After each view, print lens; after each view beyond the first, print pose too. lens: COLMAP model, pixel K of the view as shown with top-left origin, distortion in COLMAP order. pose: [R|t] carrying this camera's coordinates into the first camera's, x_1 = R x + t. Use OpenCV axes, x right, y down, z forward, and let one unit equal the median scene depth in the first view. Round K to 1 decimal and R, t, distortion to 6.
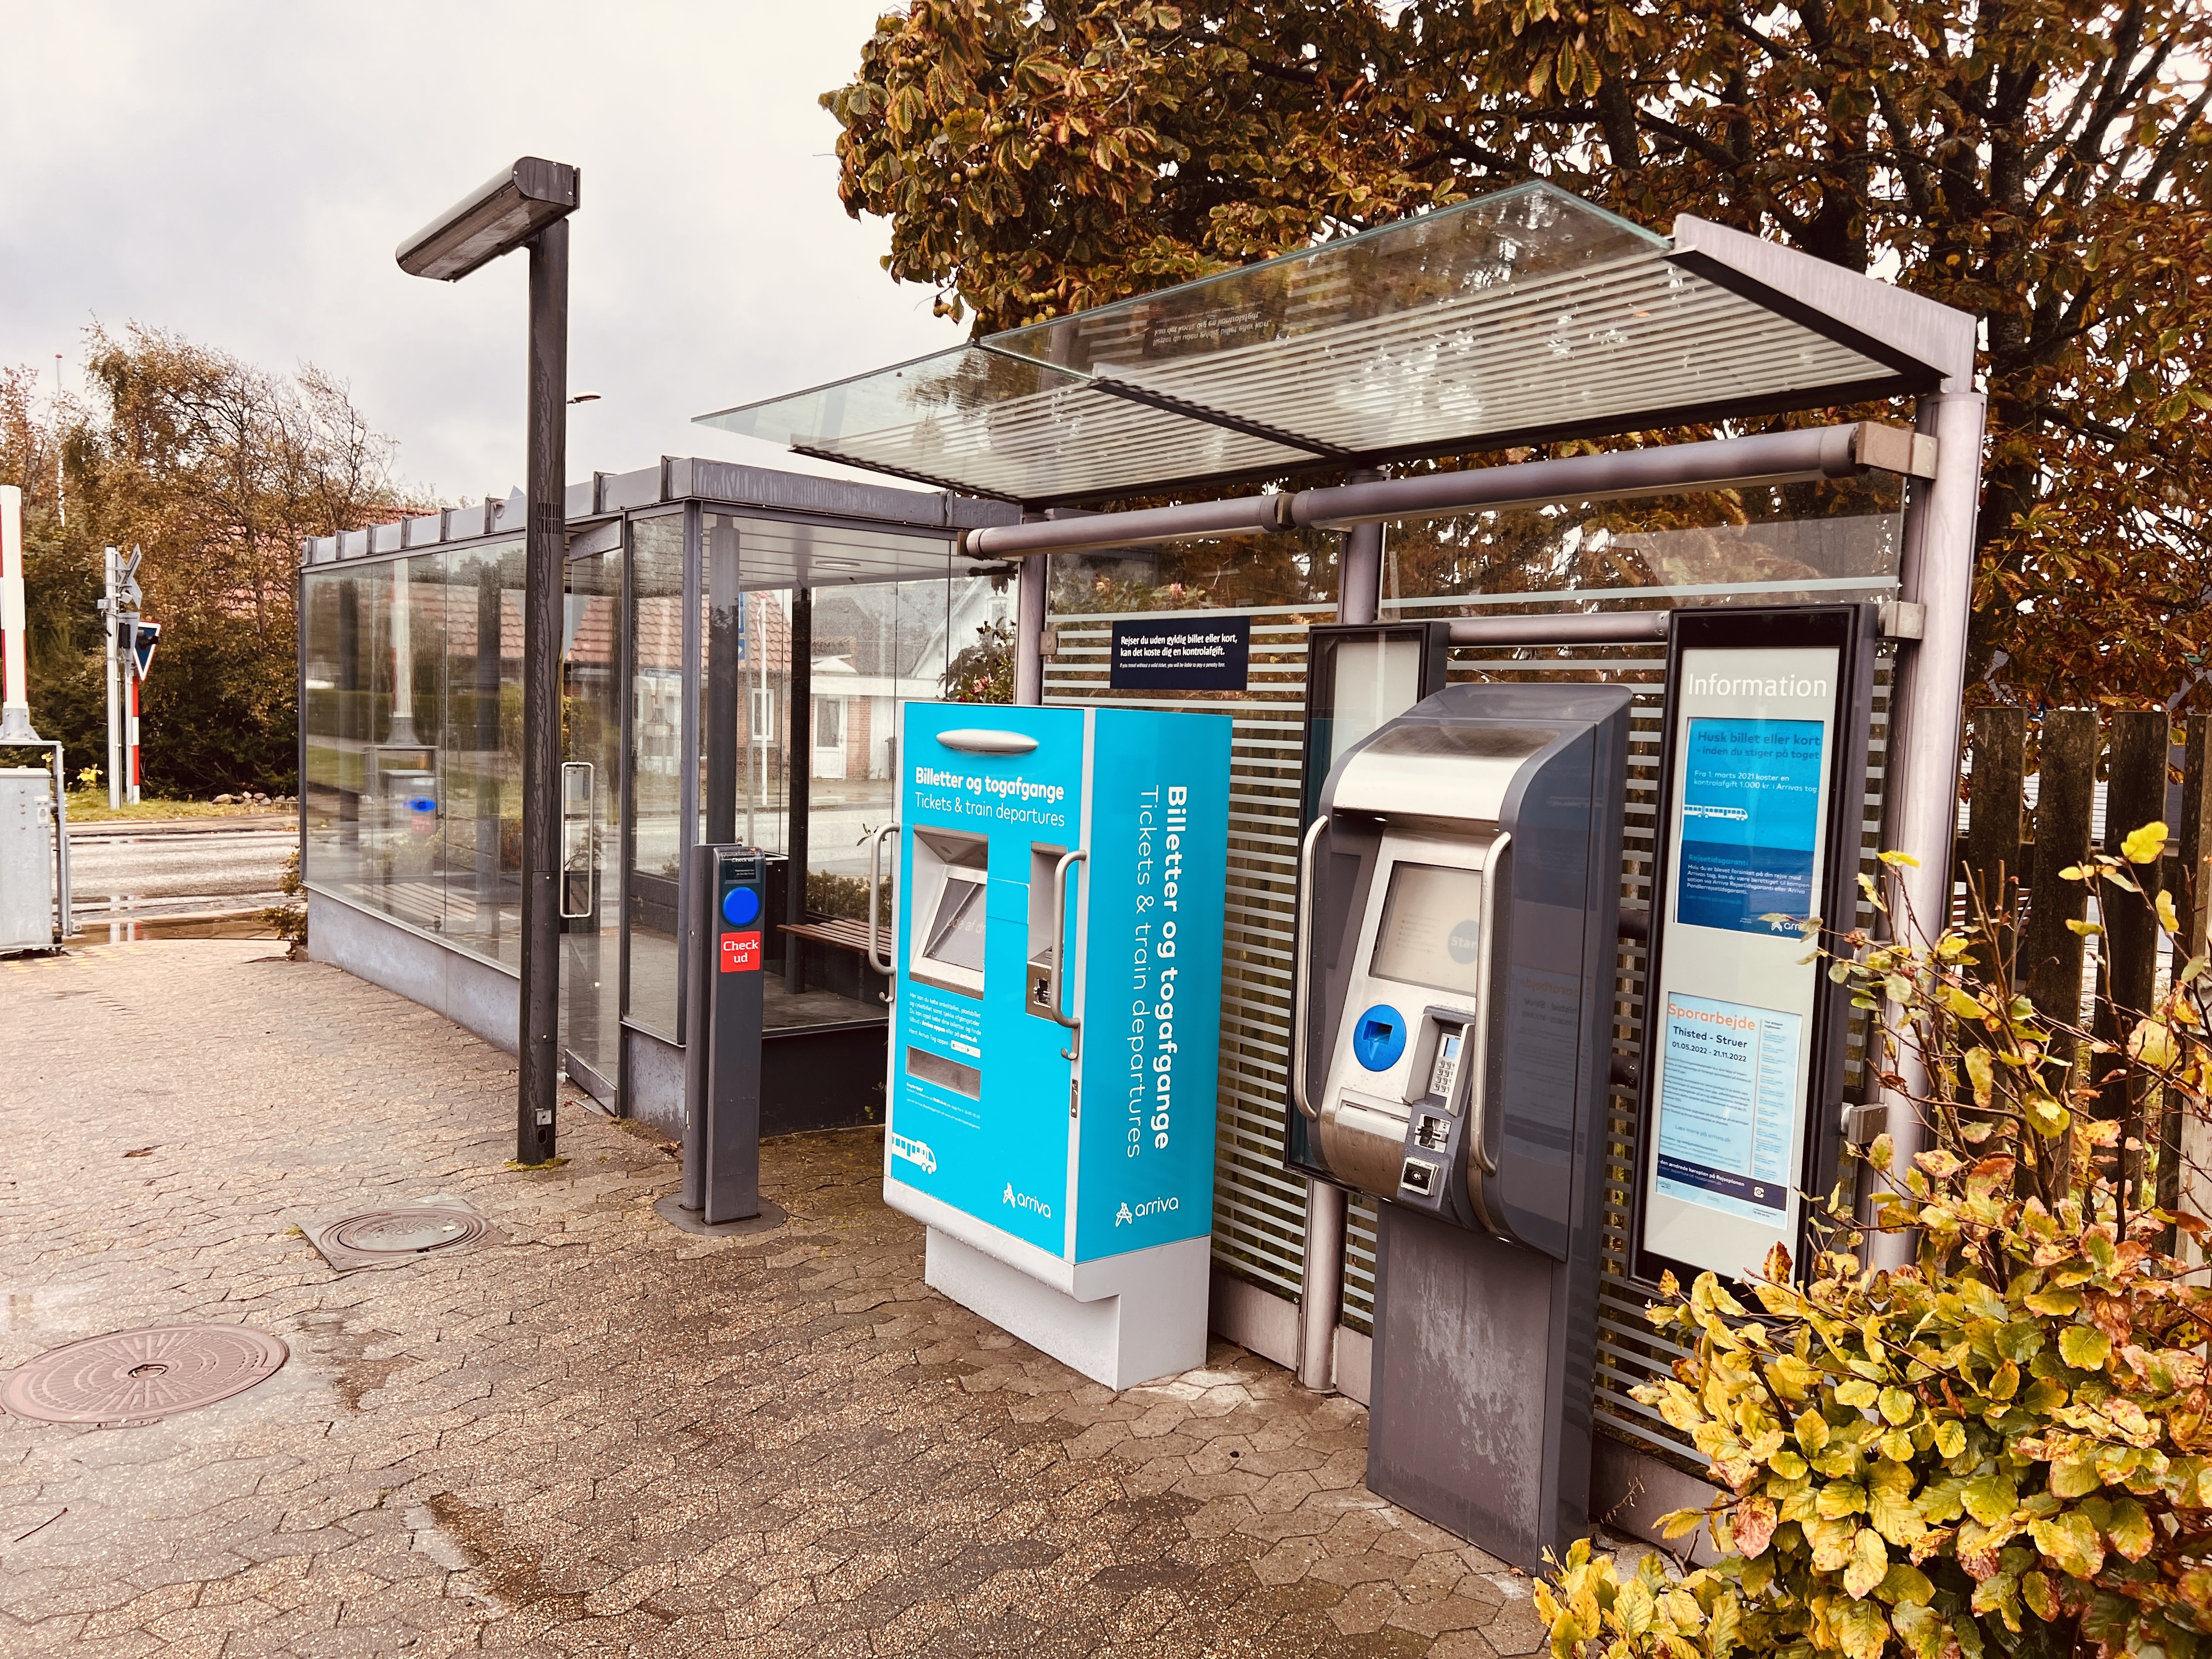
lens RADIAL K [[1660.6, 0, 1112.3], [0, 1660.6, 821.7], [0, 0, 1]] dist [0.081521, -0.092817]
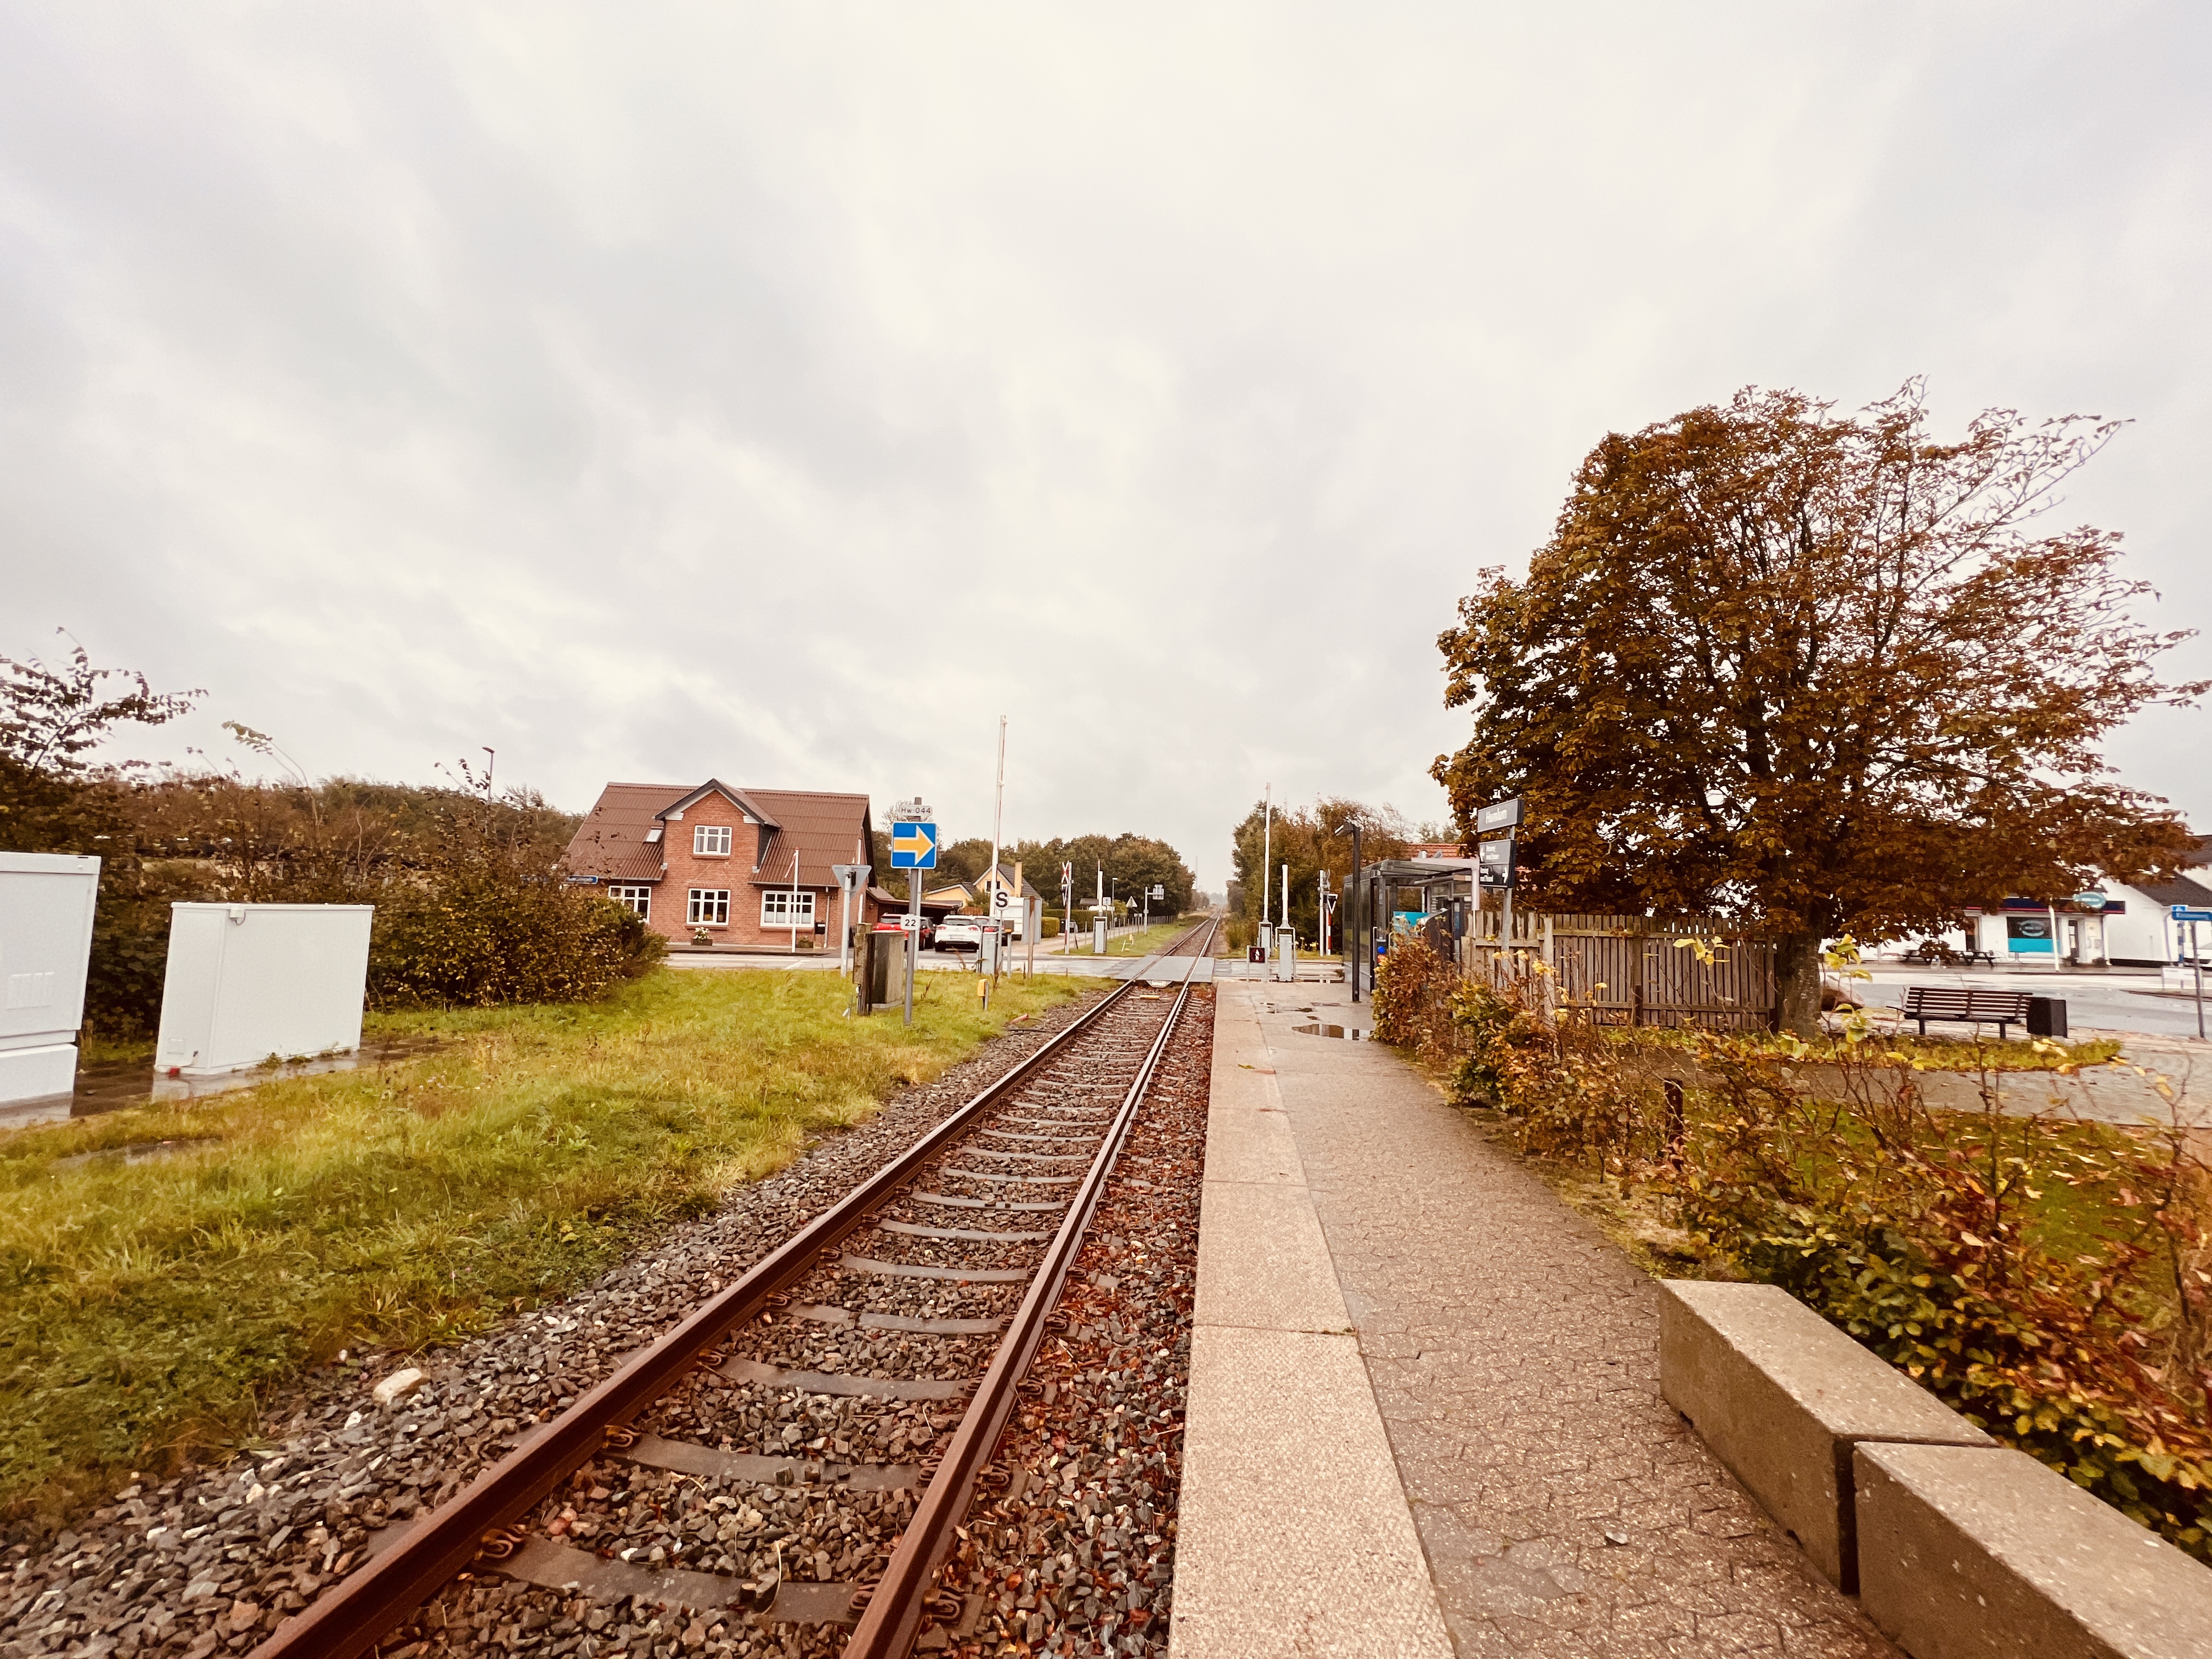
lens RADIAL K [[888.2, 0, 1118.0], [0, 888.2, 824.6], [0, 0, 1]] dist [0.000241, 0.000078]
pose [[0.707050, -0.082284, -0.702360, 1.161044], [-0.048579, 0.985209, -0.164325, 0.158550], [0.705493, 0.150306, 0.692595, -1.577950]]
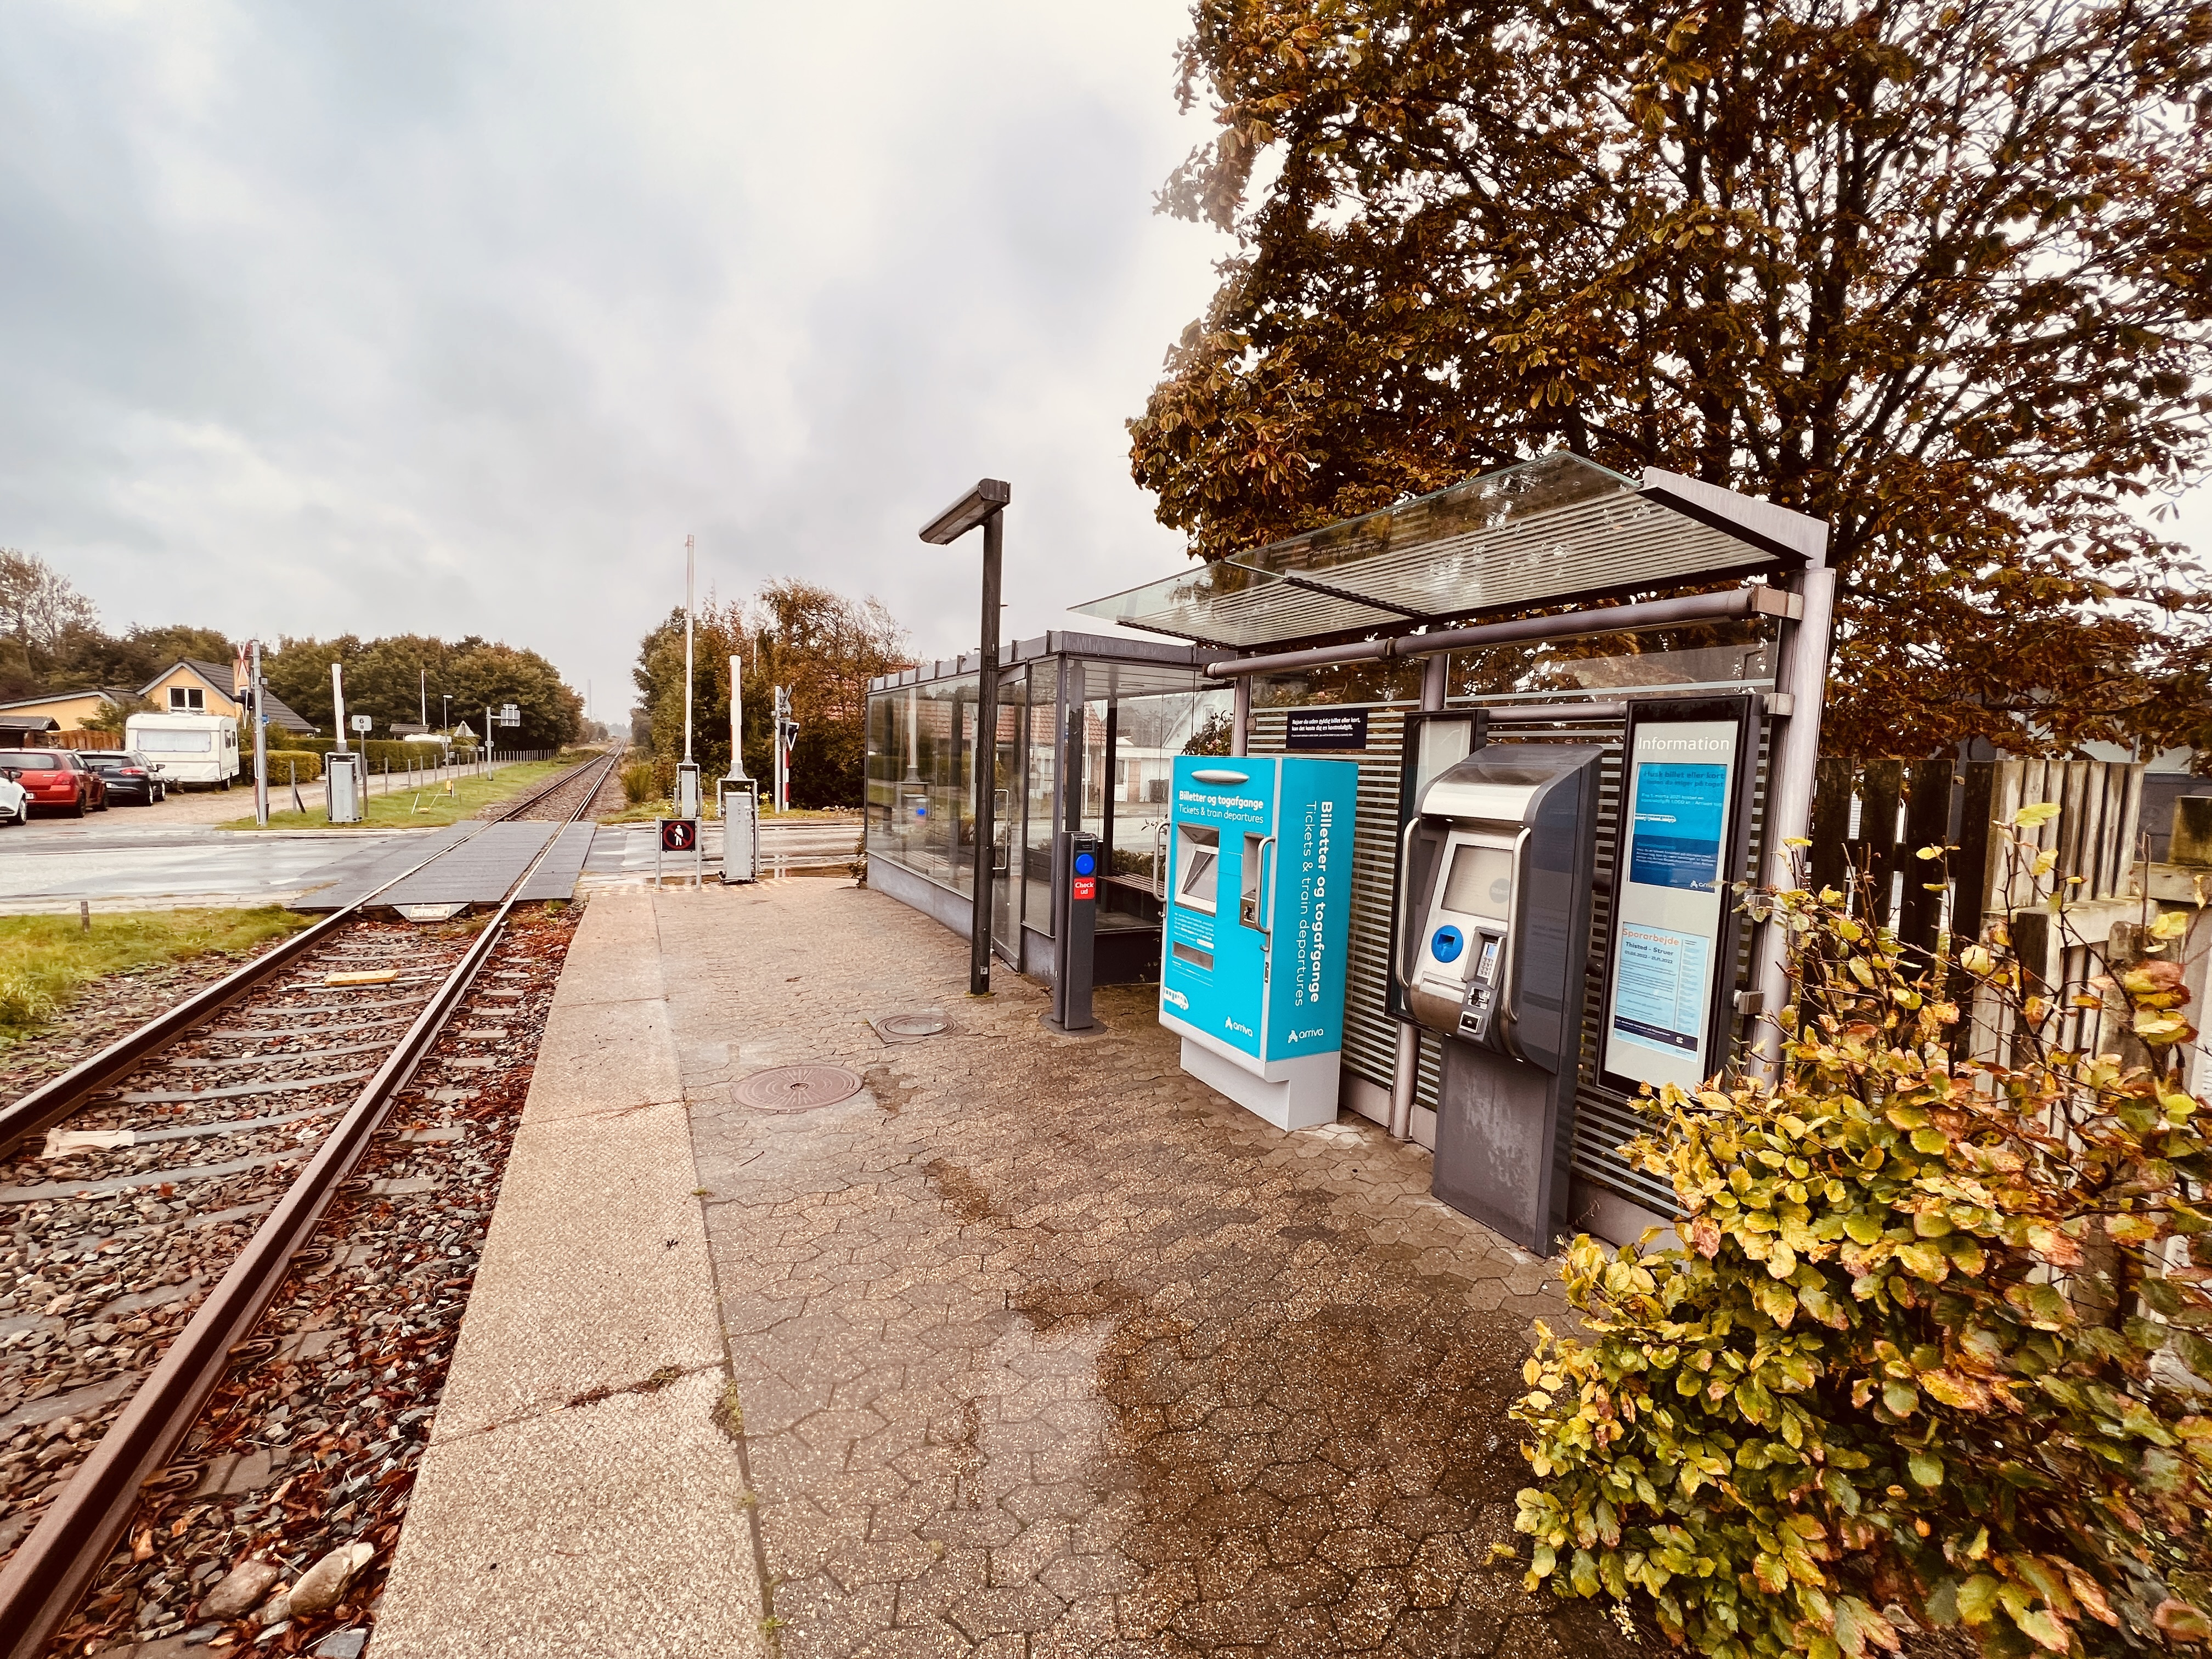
lens RADIAL K [[888.2, 0, 1118.0], [0, 888.2, 824.6], [0, 0, 1]] dist [0.000241, 0.000078]
pose [[0.986548, 0.012439, -0.162997, -0.026575], [-0.012698, 0.999919, -0.000548, 0.006778], [0.162977, 0.002610, 0.986626, 0.011051]]
